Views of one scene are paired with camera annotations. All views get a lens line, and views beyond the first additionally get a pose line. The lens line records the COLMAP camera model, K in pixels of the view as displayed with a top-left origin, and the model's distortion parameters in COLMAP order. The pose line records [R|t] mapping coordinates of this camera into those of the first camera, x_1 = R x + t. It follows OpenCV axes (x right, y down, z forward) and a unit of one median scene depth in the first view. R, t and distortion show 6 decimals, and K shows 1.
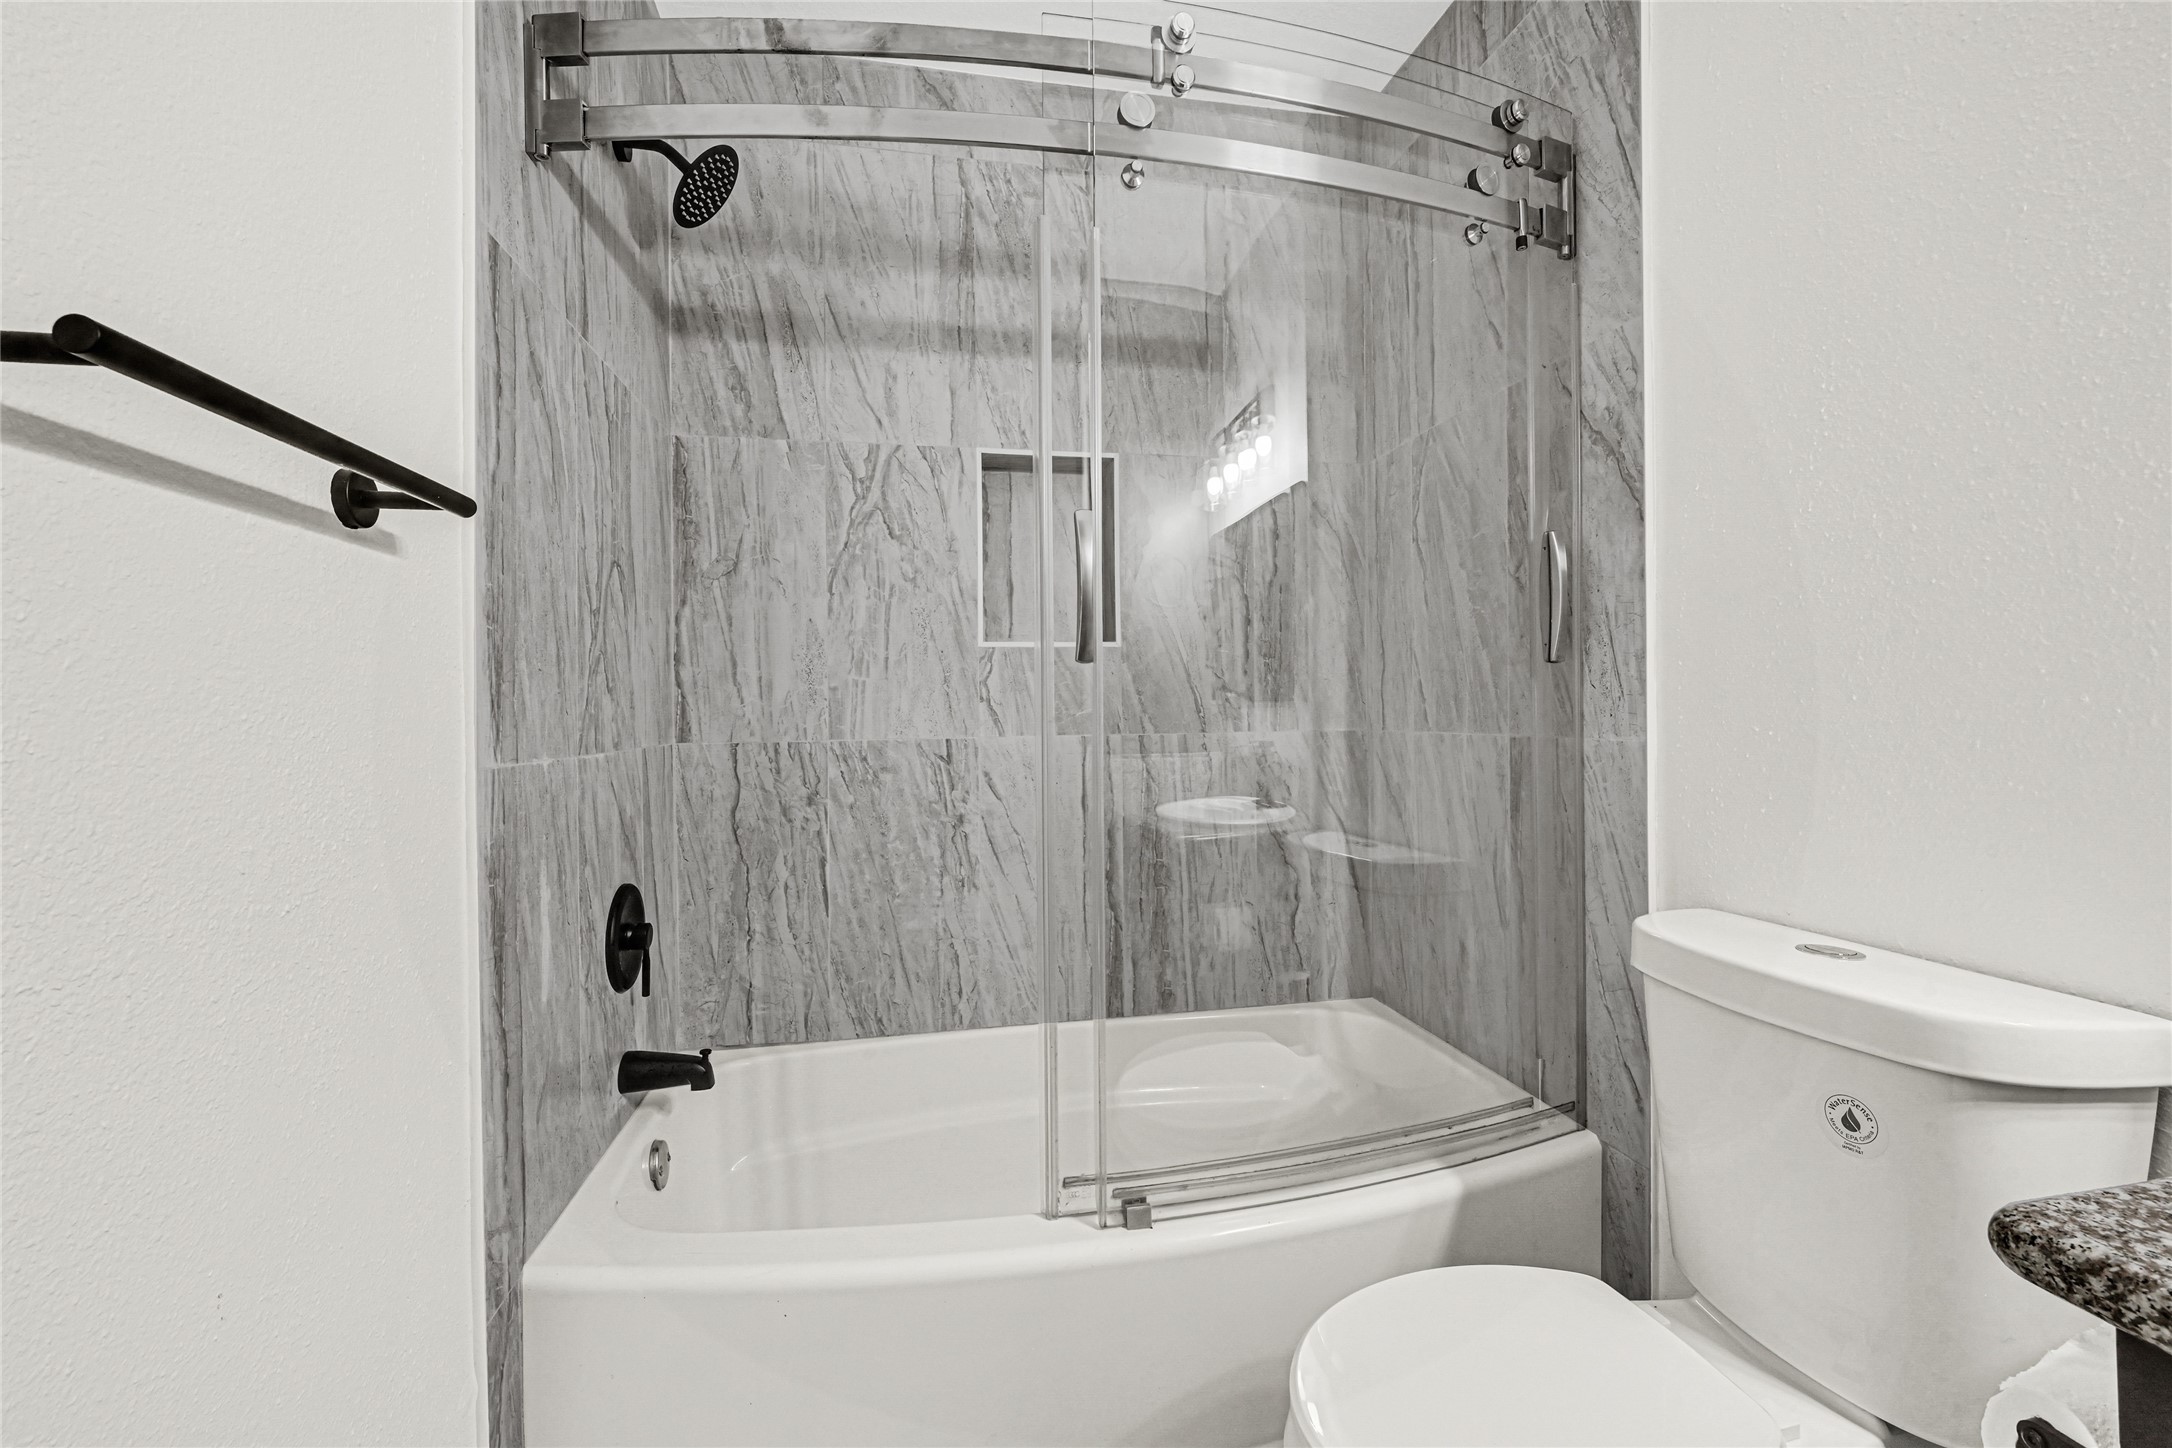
lens RADIAL K [[917.2, 0, 1085.9], [0, 917.2, 708.9], [0, 0, 1]] dist [0.009479, -0.002489]
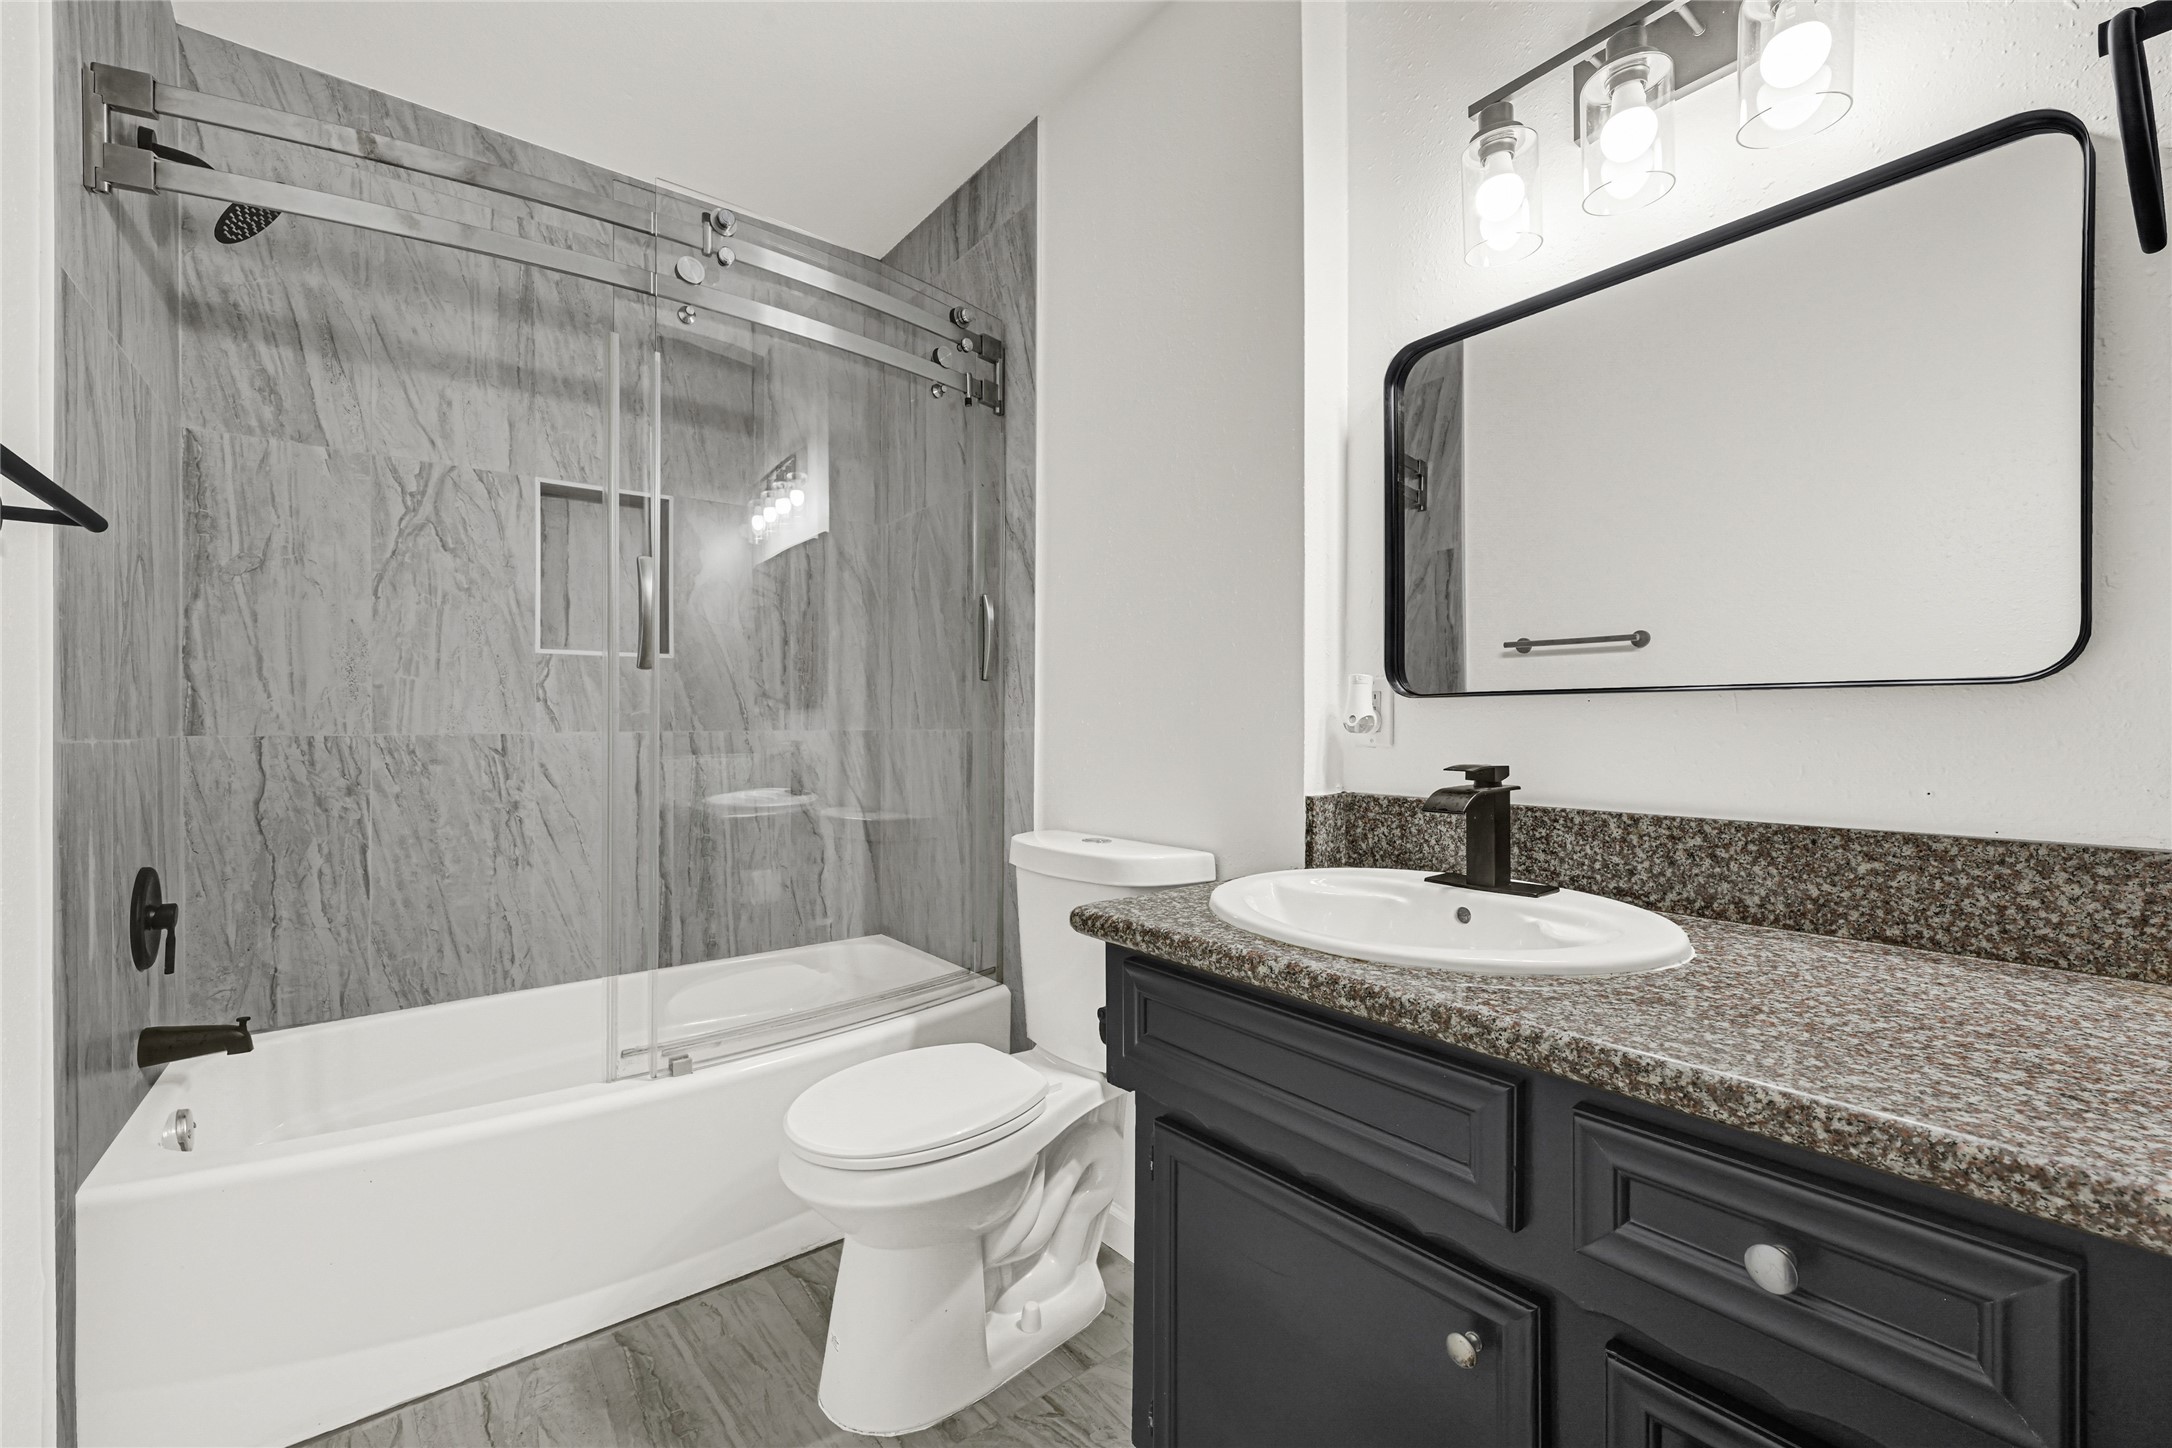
lens RADIAL K [[917.2, 0, 1086.0], [0, 917.2, 720.0], [0, 0, 1]] dist [0.009479, -0.002489]
pose [[0.895448, 0.011479, 0.445019, -0.013863], [-0.007693, 0.999917, -0.010312, 0.022932], [-0.445100, 0.005811, 0.895462, -0.336722]]
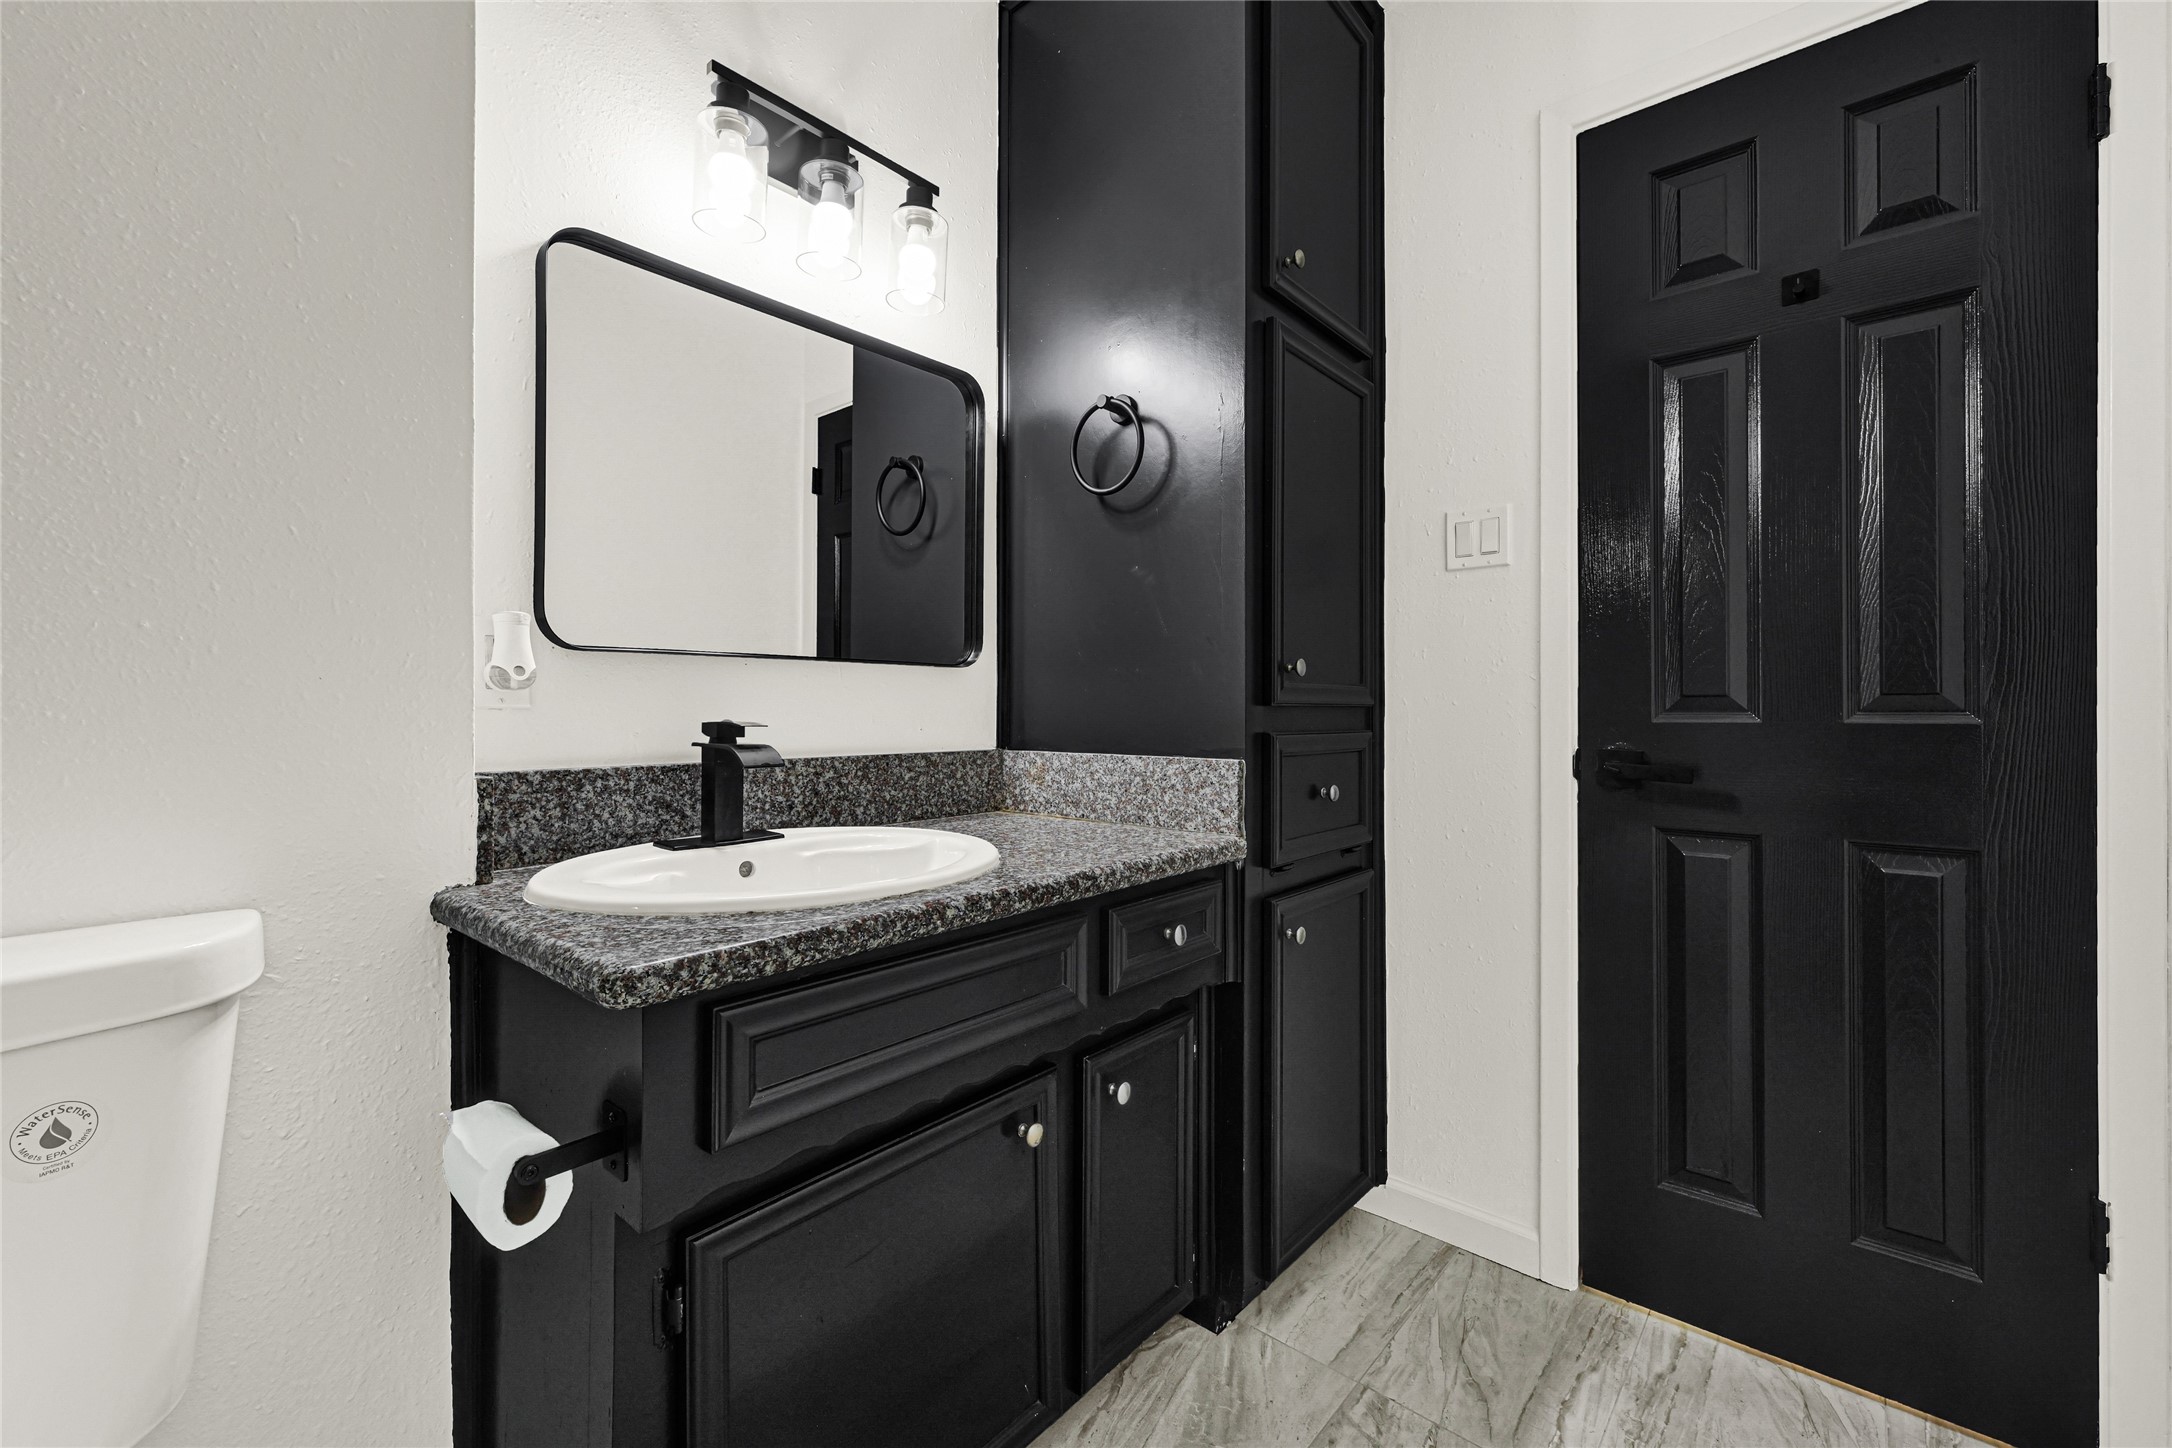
lens RADIAL K [[917.2, 0, 1092.4], [0, 917.2, 708.6], [0, 0, 1]] dist [0.009479, -0.002489]
pose [[-0.629456, 0.013047, 0.776926, -0.165077], [0.007934, 0.999915, -0.010363, 0.046462], [-0.776995, -0.000359, -0.629506, 0.384568]]
